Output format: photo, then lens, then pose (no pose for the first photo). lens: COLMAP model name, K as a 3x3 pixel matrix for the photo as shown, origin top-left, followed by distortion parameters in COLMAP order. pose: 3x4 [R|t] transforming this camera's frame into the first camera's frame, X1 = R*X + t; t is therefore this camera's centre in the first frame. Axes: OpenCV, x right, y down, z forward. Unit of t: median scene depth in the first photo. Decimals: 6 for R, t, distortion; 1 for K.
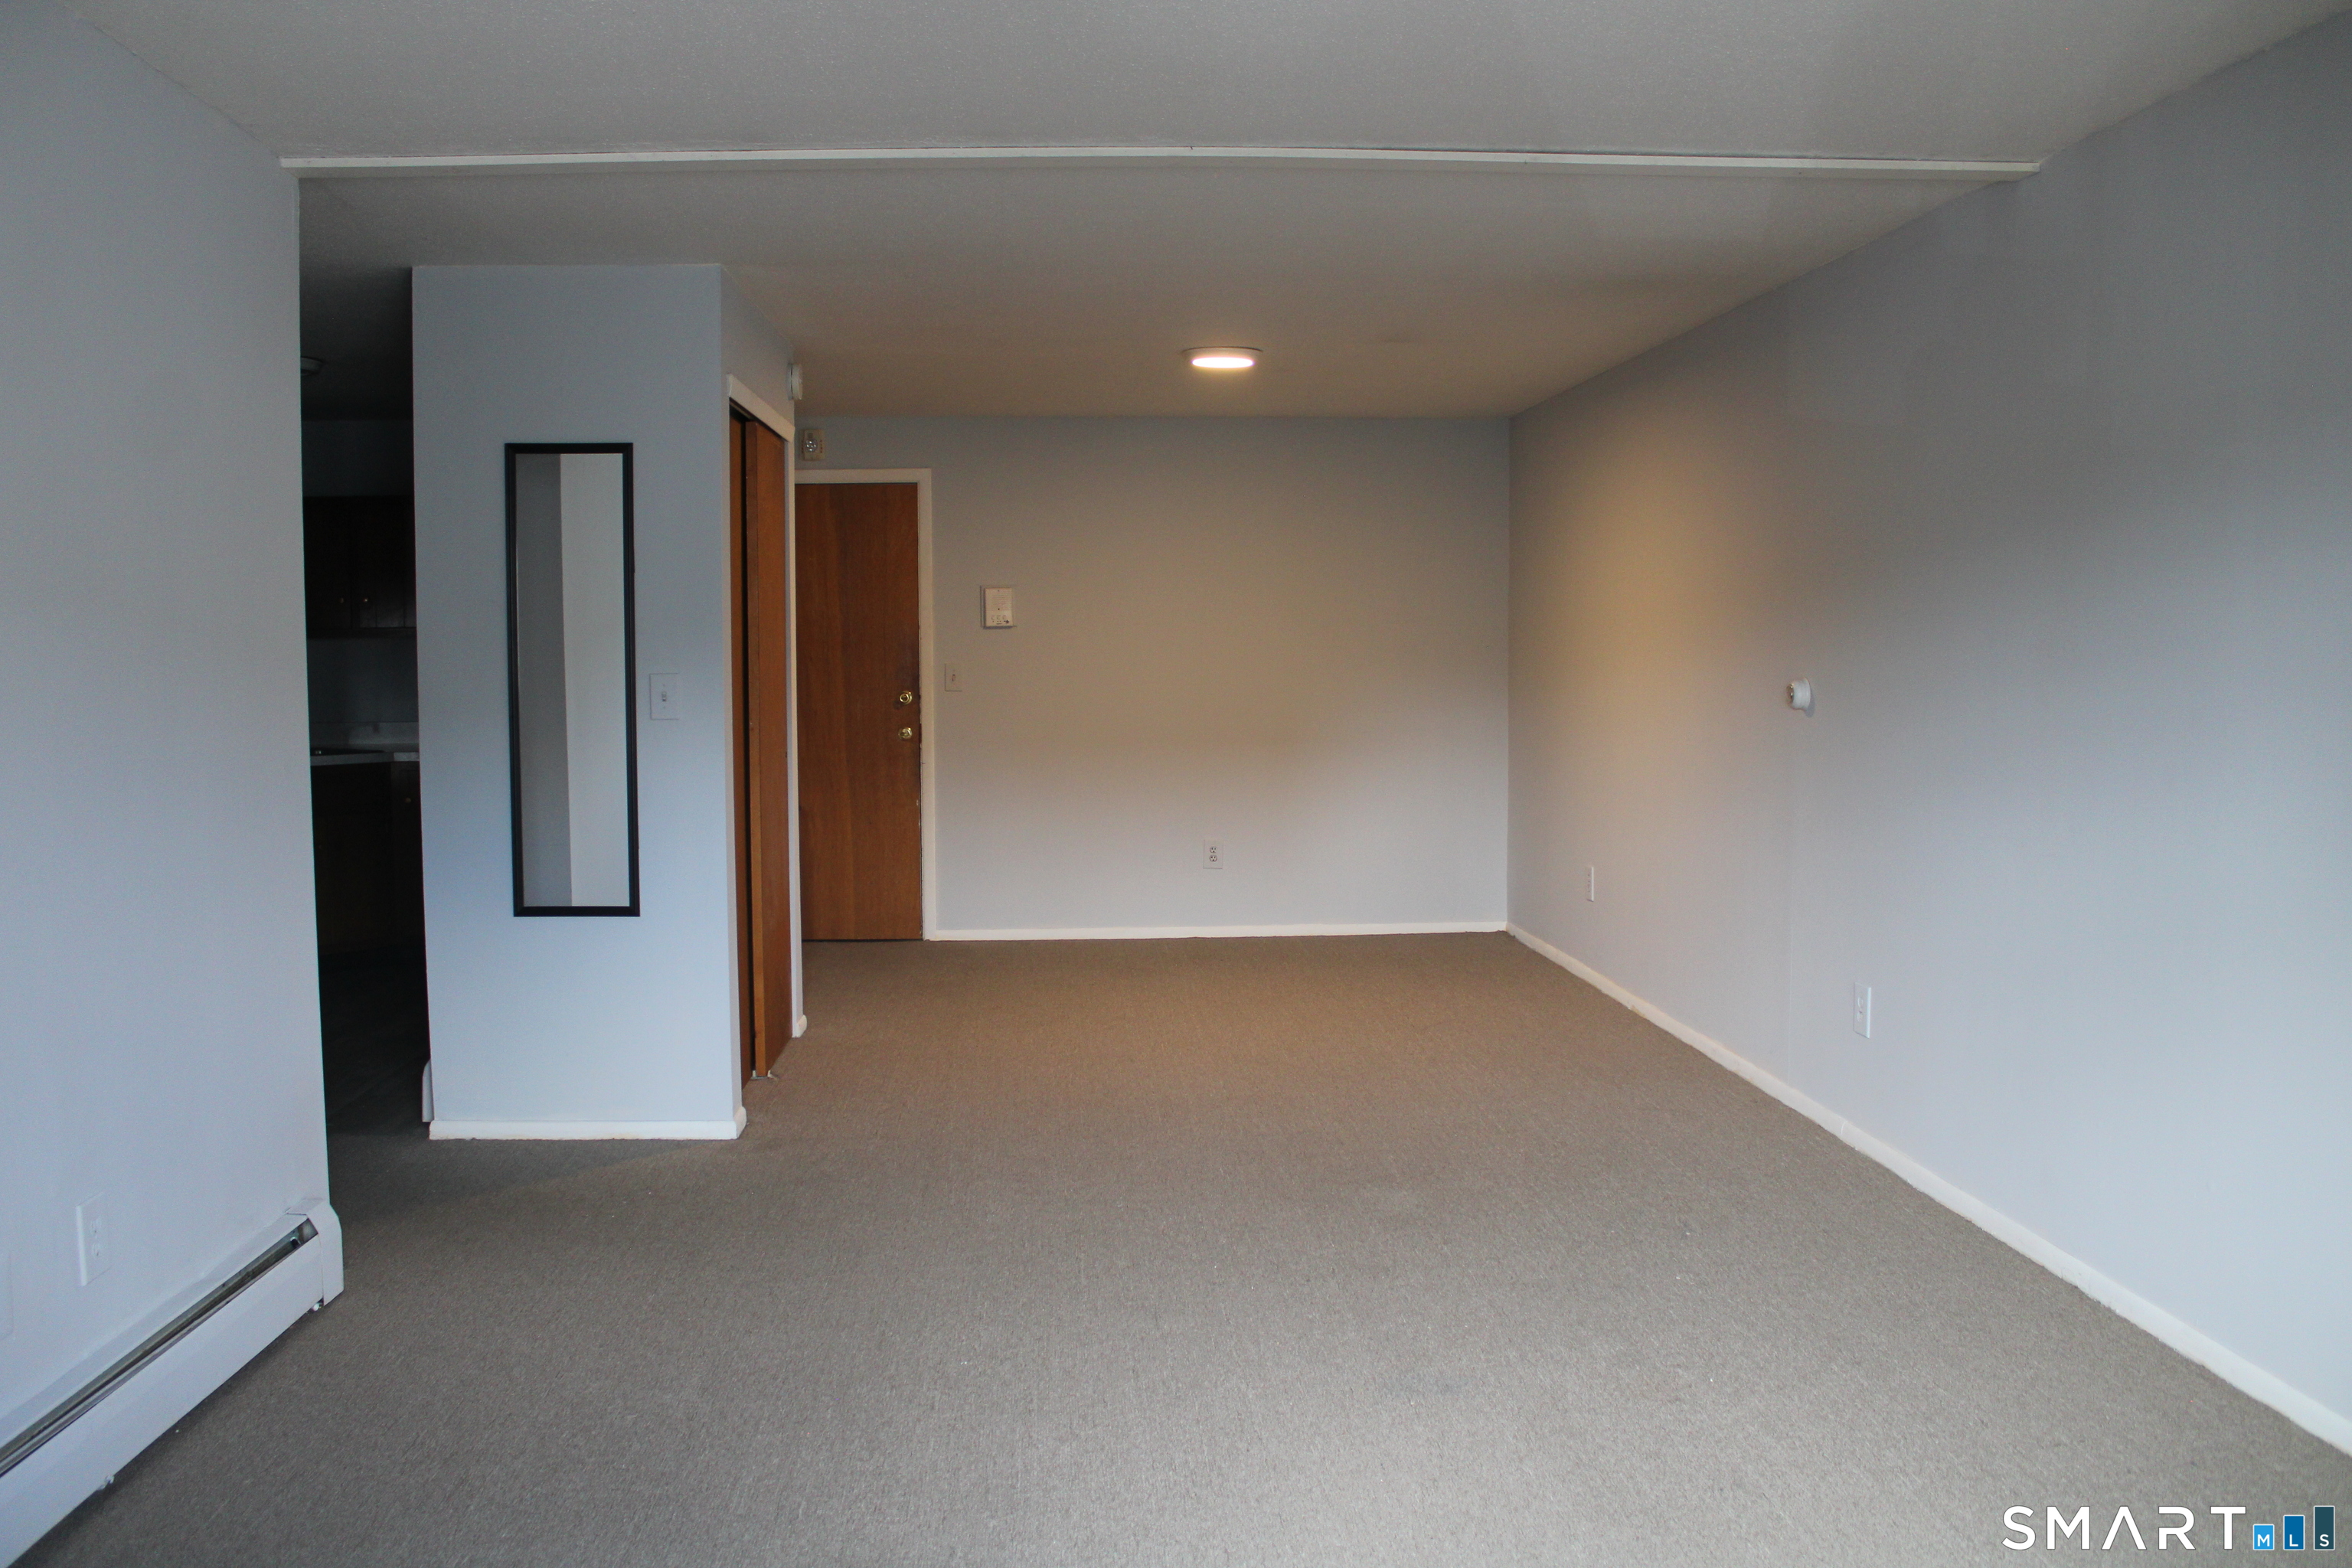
lens RADIAL K [[2068.5, 0, 1176.0], [0, 2068.5, 784.0], [0, 0, 1]] dist [-0.012317, -0.003829]
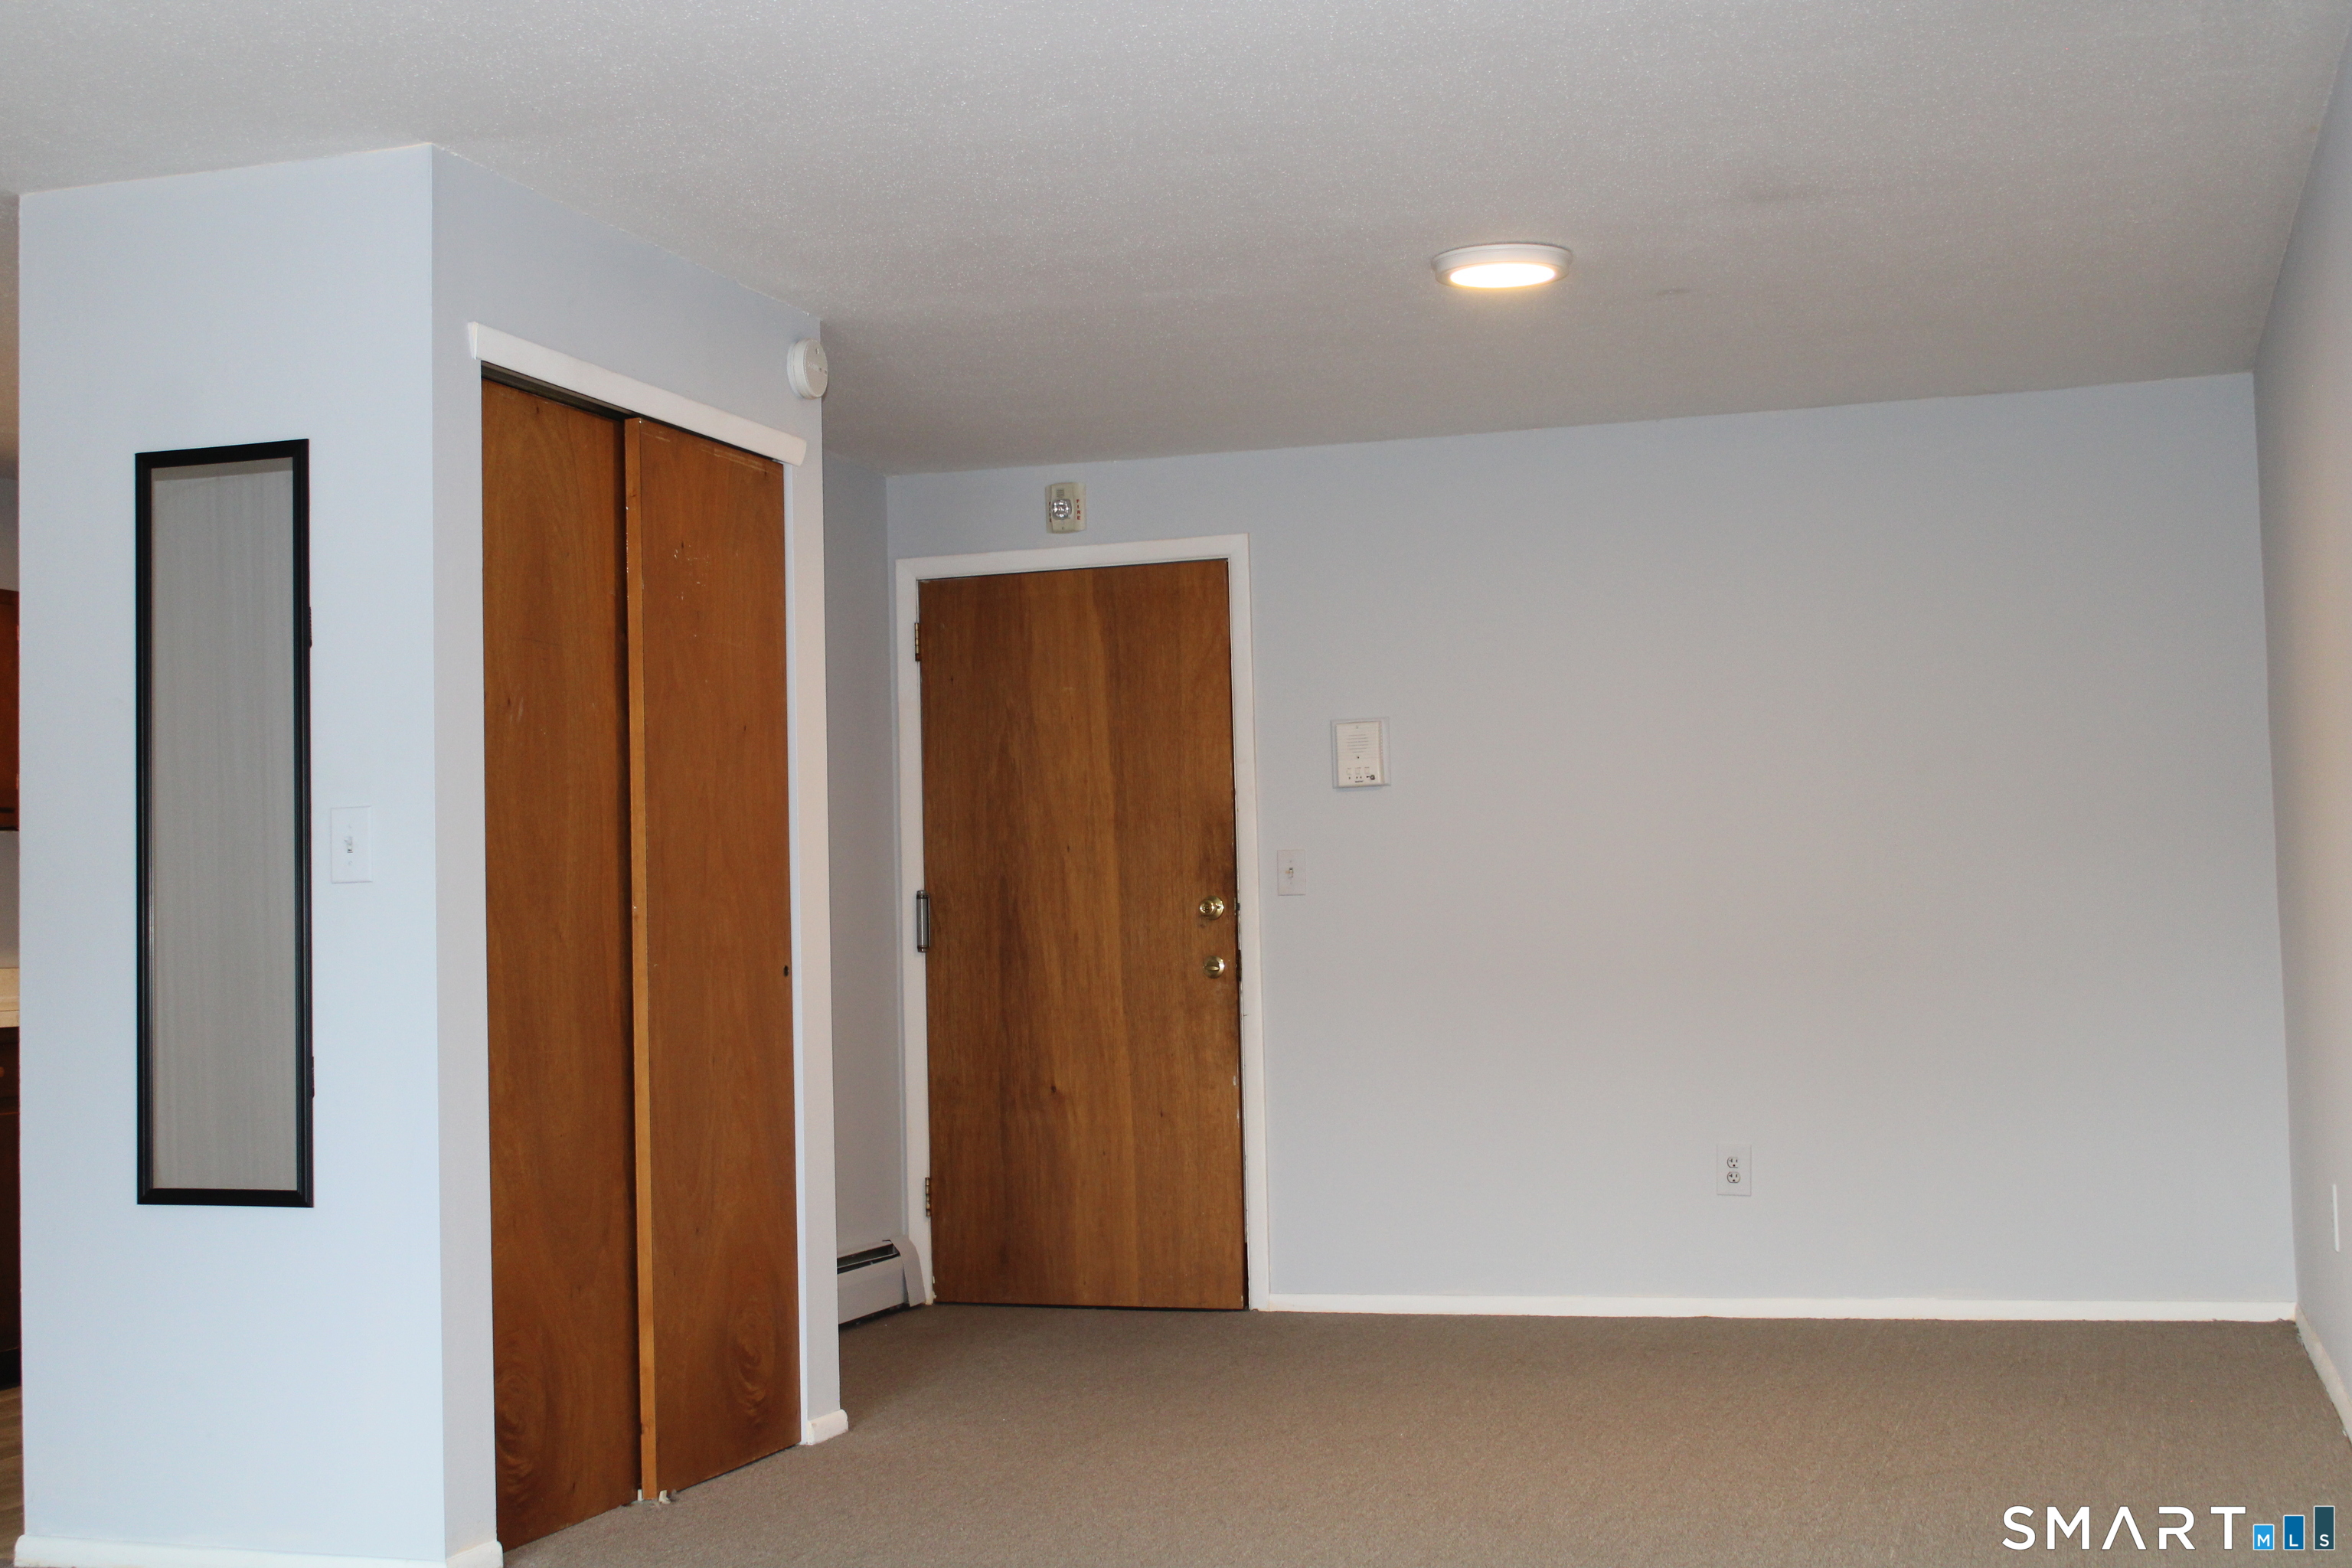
lens RADIAL K [[3103.1, 0, 1176.0], [0, 3103.1, 784.0], [0, 0, 1]] dist [-0.012951, 0.073160]
pose [[0.931596, -0.038416, -0.361460, 0.190976], [-0.003631, 0.993366, -0.114935, 0.027341], [0.363478, 0.108386, 0.925276, 0.146058]]
